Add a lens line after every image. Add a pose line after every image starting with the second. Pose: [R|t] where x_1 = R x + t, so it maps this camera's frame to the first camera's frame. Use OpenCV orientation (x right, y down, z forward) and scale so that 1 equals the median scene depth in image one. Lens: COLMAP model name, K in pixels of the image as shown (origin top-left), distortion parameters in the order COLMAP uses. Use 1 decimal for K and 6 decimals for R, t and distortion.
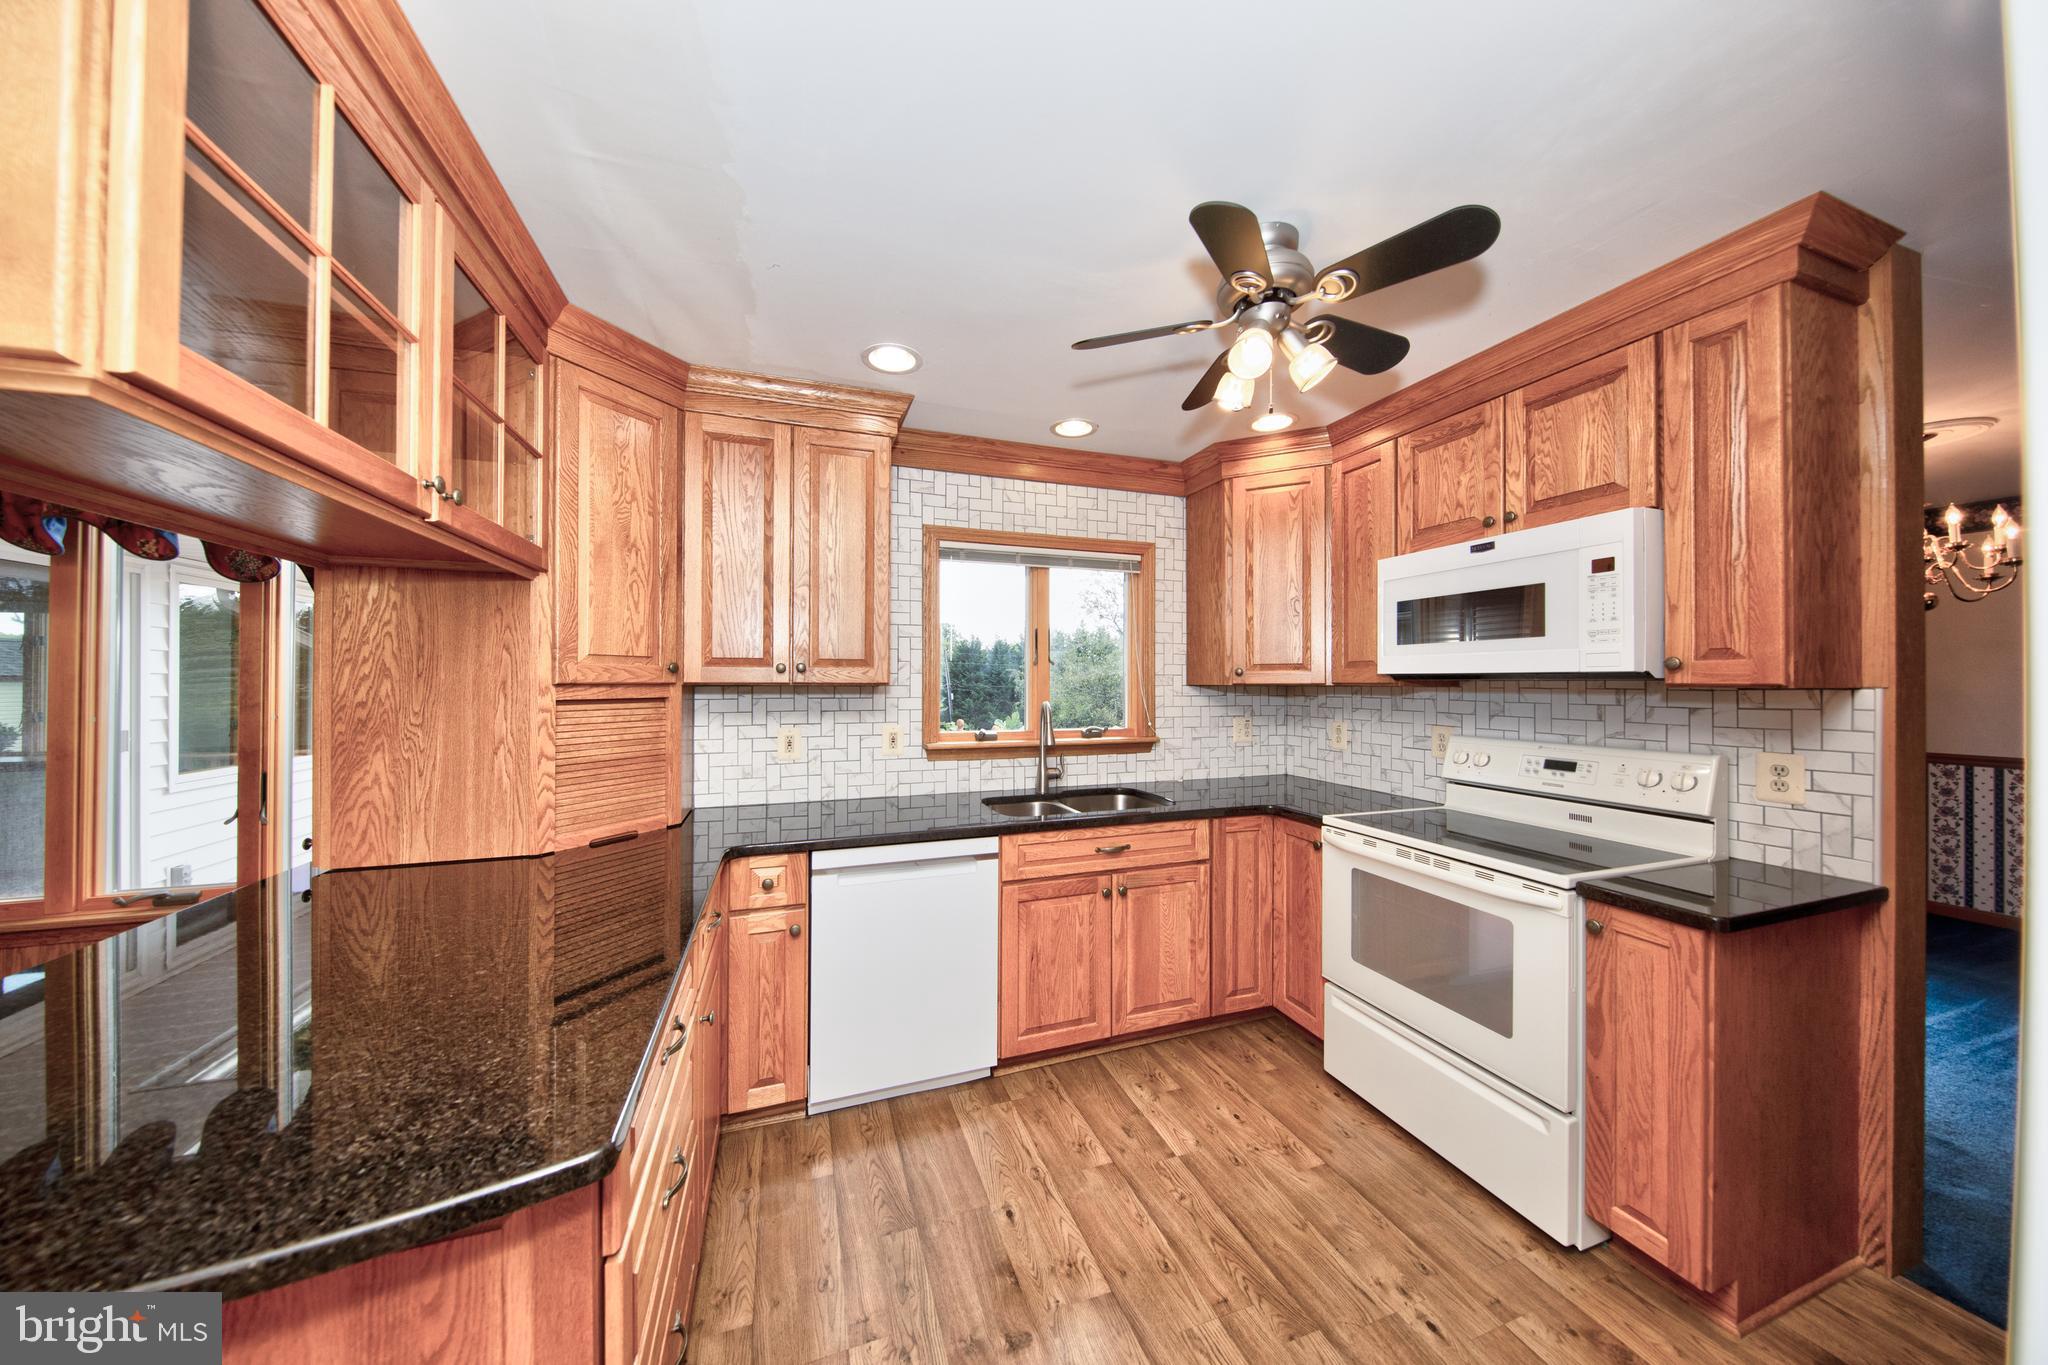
lens RADIAL K [[648.2, 0, 1022.4], [0, 648.2, 674.9], [0, 0, 1]] dist [-0.003641, -0.001552]
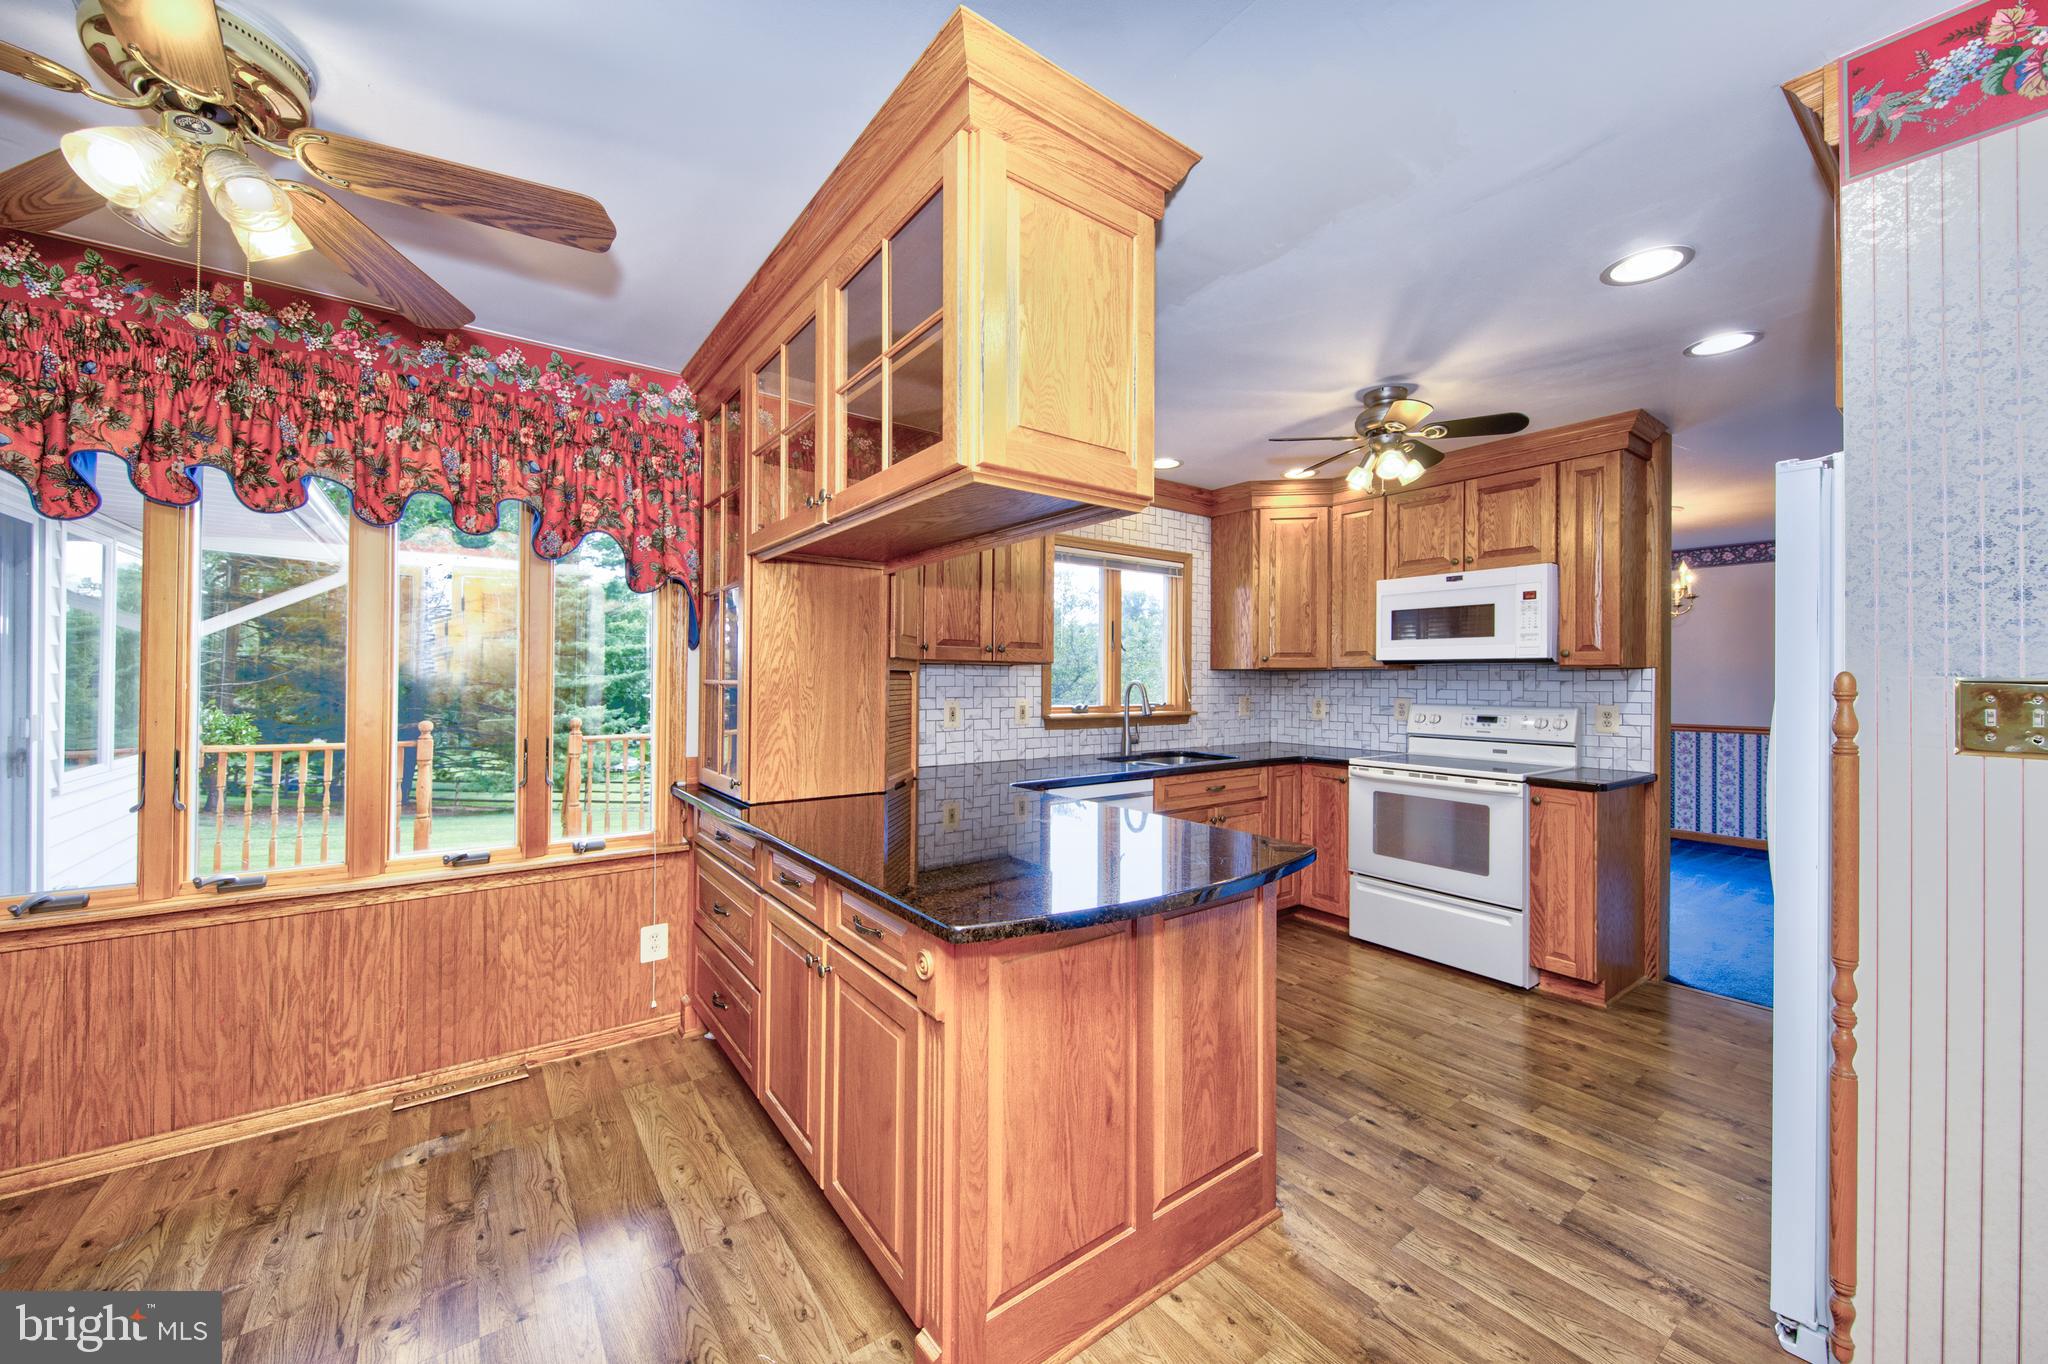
lens RADIAL K [[752.0, 0, 1014.1], [0, 752.0, 671.3], [0, 0, 1]] dist [-0.000514, -0.000849]
pose [[0.957290, 0.008400, 0.289009, -0.754575], [-0.008696, 0.999962, -0.000259, 0.032736], [-0.289000, -0.002265, 0.957326, -0.390549]]
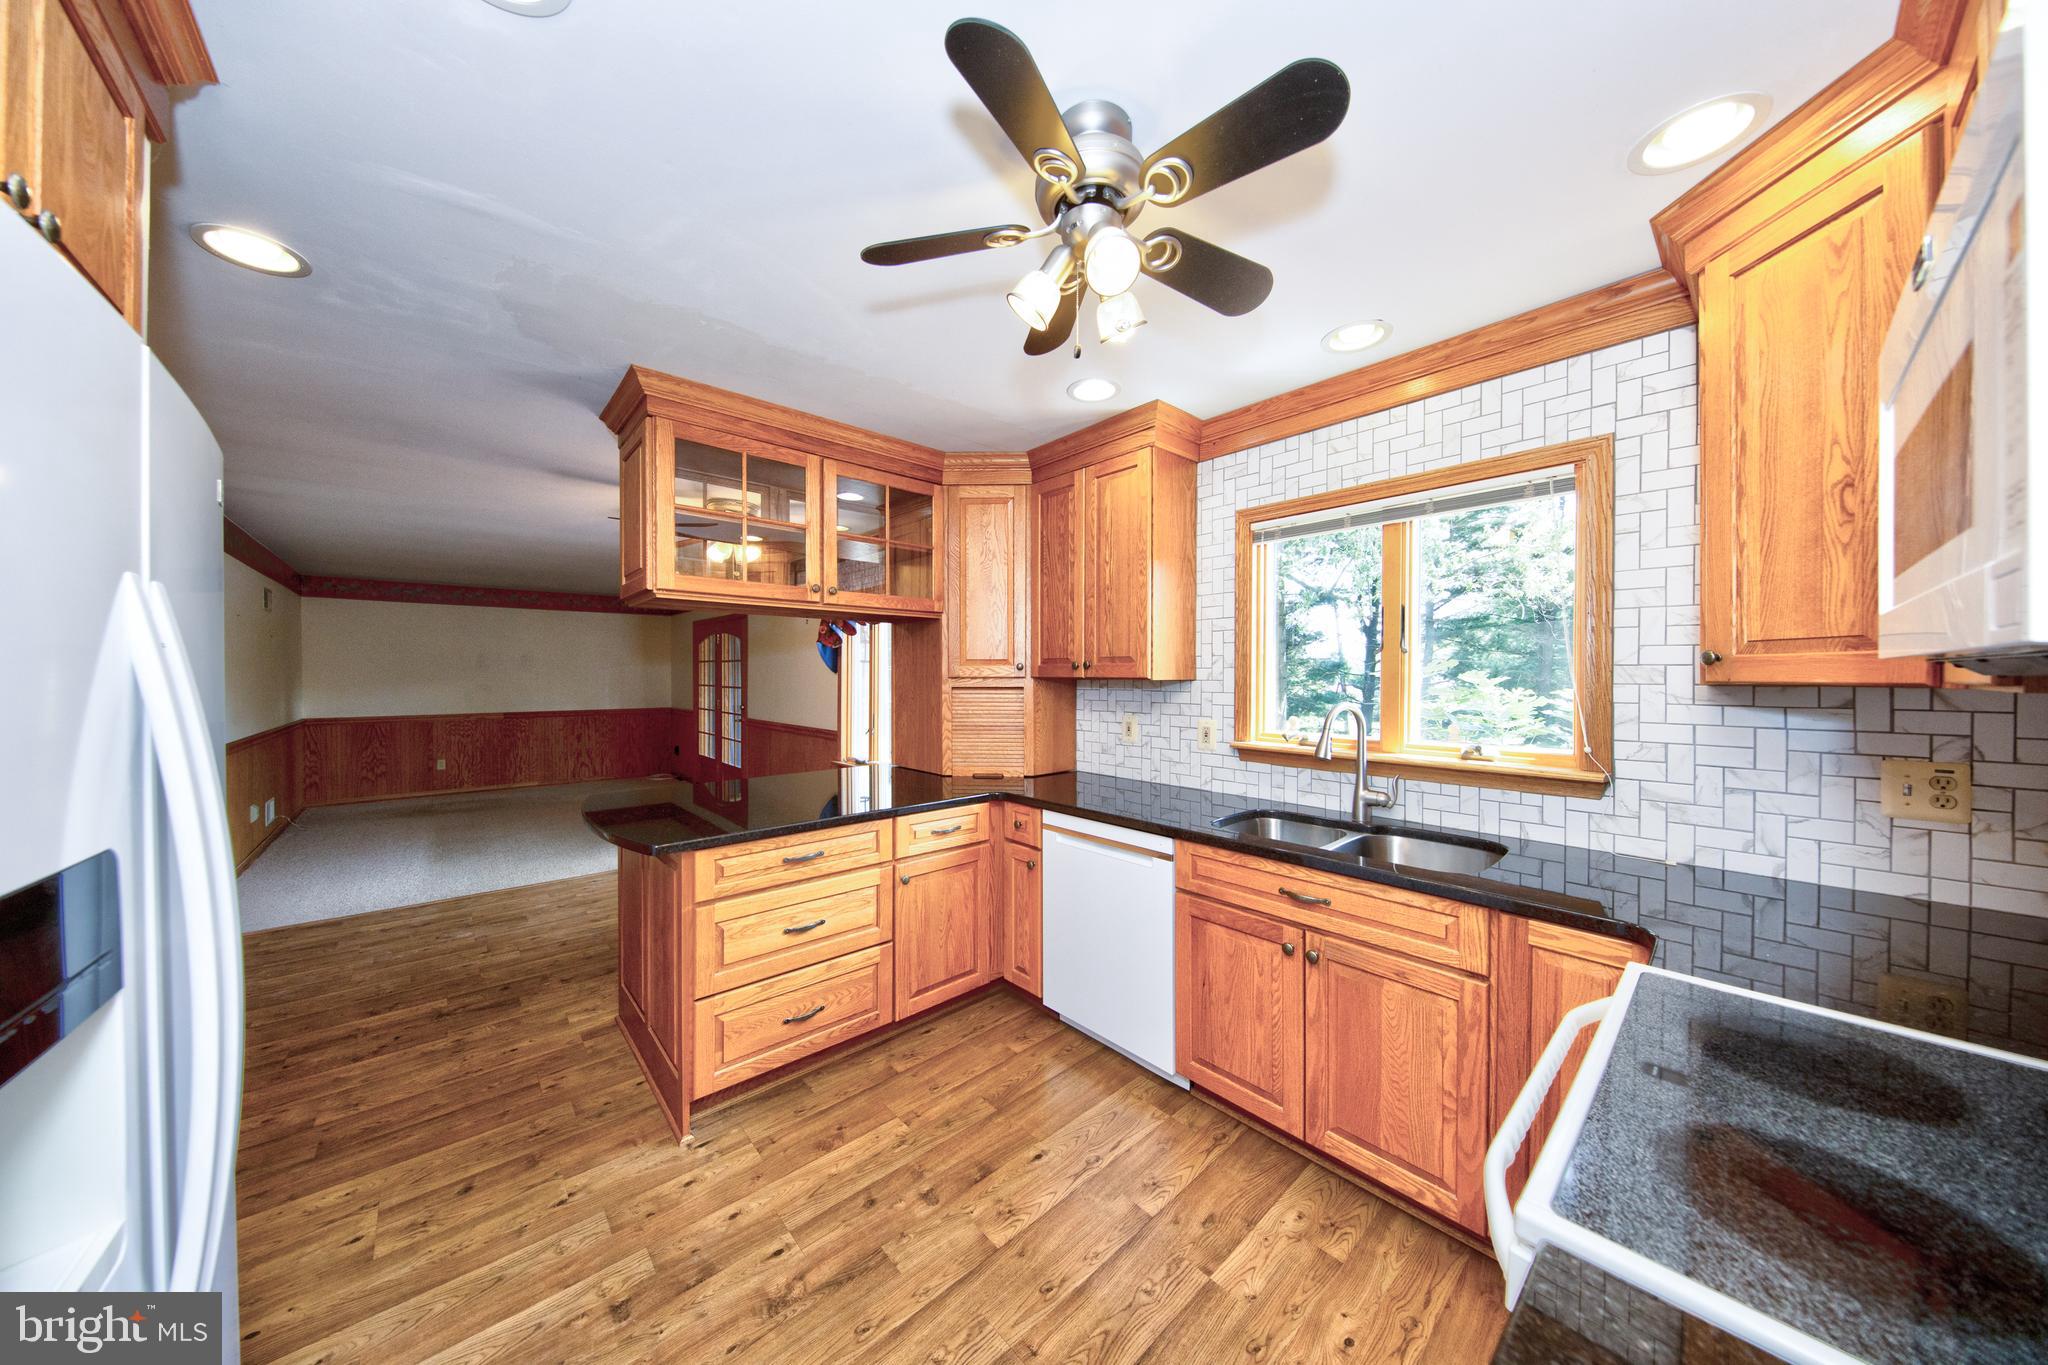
lens RADIAL K [[648.2, 0, 1010.3], [0, 648.2, 678.8], [0, 0, 1]] dist [-0.003641, -0.001552]
pose [[0.375919, 0.006657, -0.926628, 0.755451], [0.007988, 0.999914, 0.010424, 0.001839], [0.926618, -0.011321, 0.375834, 0.420494]]
